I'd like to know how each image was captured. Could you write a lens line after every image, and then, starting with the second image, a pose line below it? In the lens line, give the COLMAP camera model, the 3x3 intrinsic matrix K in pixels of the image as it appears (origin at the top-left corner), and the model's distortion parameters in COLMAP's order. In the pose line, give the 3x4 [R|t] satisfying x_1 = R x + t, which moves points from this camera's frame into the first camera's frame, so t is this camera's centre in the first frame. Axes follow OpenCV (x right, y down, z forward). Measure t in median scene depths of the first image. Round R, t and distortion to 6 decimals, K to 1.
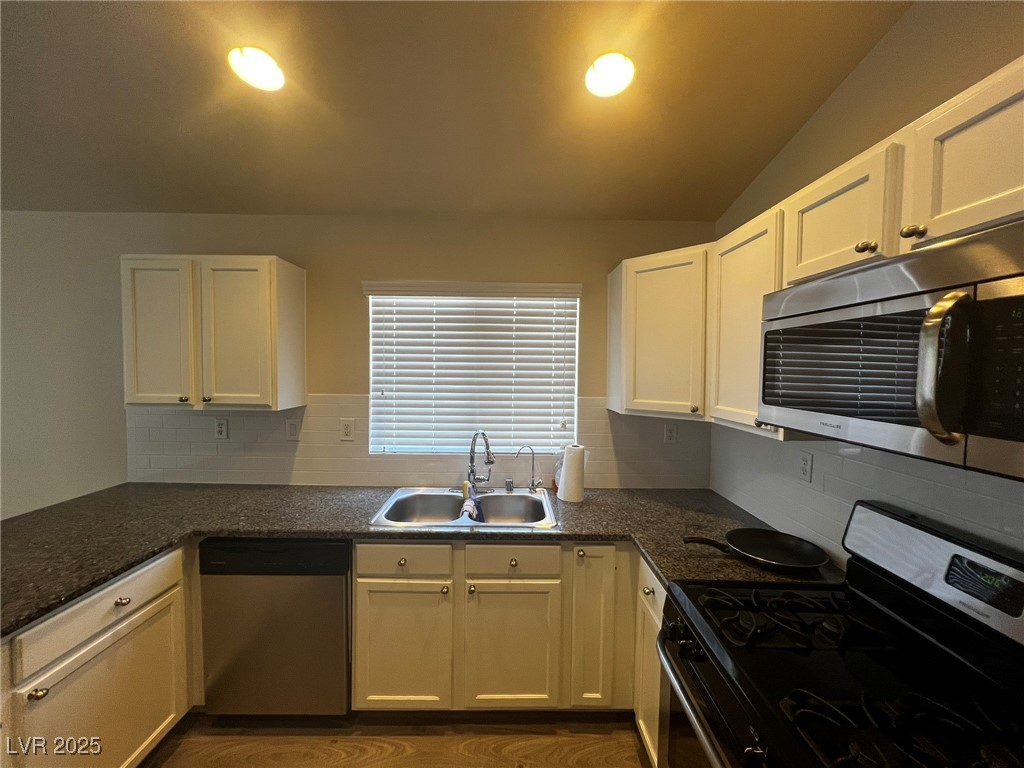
lens RADIAL K [[410.3, 0, 514.9], [0, 410.3, 383.6], [0, 0, 1]] dist [0.000284, 0.000496]
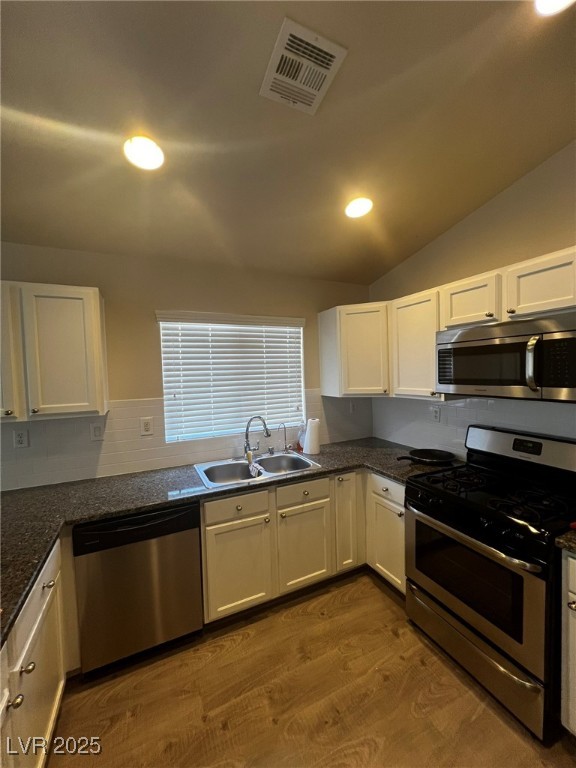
lens RADIAL K [[307.8, 0, 288.5], [0, 307.8, 383.6], [0, 0, 1]] dist [0.000284, 0.000496]
pose [[0.904935, -0.054325, 0.422068, -0.536455], [0.055205, 0.998423, 0.010145, -0.007420], [-0.421954, 0.014120, 0.906507, -0.069550]]
